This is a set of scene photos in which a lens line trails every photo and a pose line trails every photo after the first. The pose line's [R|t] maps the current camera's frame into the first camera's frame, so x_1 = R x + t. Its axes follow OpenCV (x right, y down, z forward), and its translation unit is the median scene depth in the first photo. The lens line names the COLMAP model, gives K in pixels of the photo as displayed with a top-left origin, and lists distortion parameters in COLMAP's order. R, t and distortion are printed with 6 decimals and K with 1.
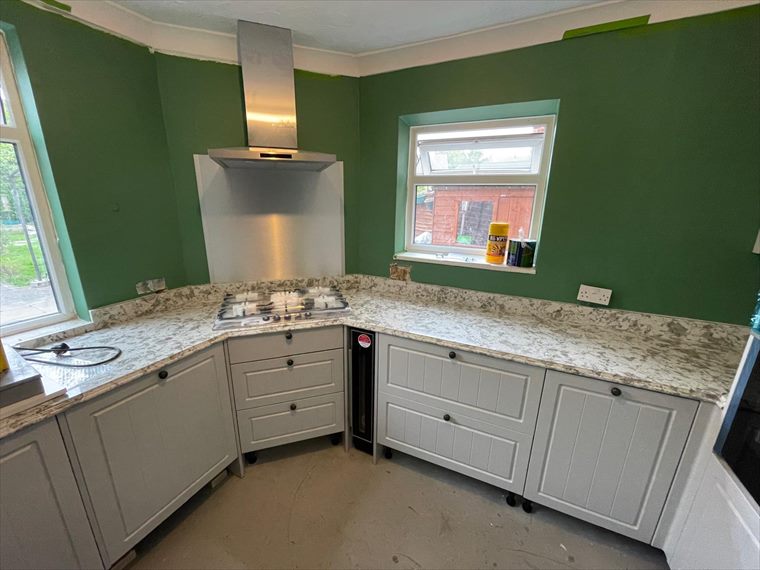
lens RADIAL K [[306.7, 0, 380.0], [0, 306.7, 285.0], [0, 0, 1]] dist [0.002108, 0.000157]
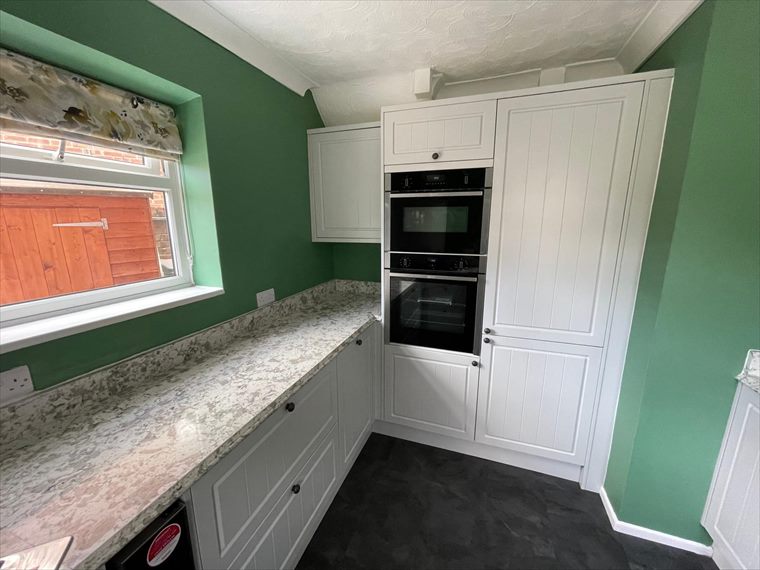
lens RADIAL K [[306.7, 0, 380.0], [0, 306.7, 285.0], [0, 0, 1]] dist [0.002108, 0.000157]
pose [[-0.104086, -0.222099, 0.969453, -0.383019], [0.267801, 0.932488, 0.242383, -0.150414], [-0.957835, 0.284849, -0.037580, 0.612428]]
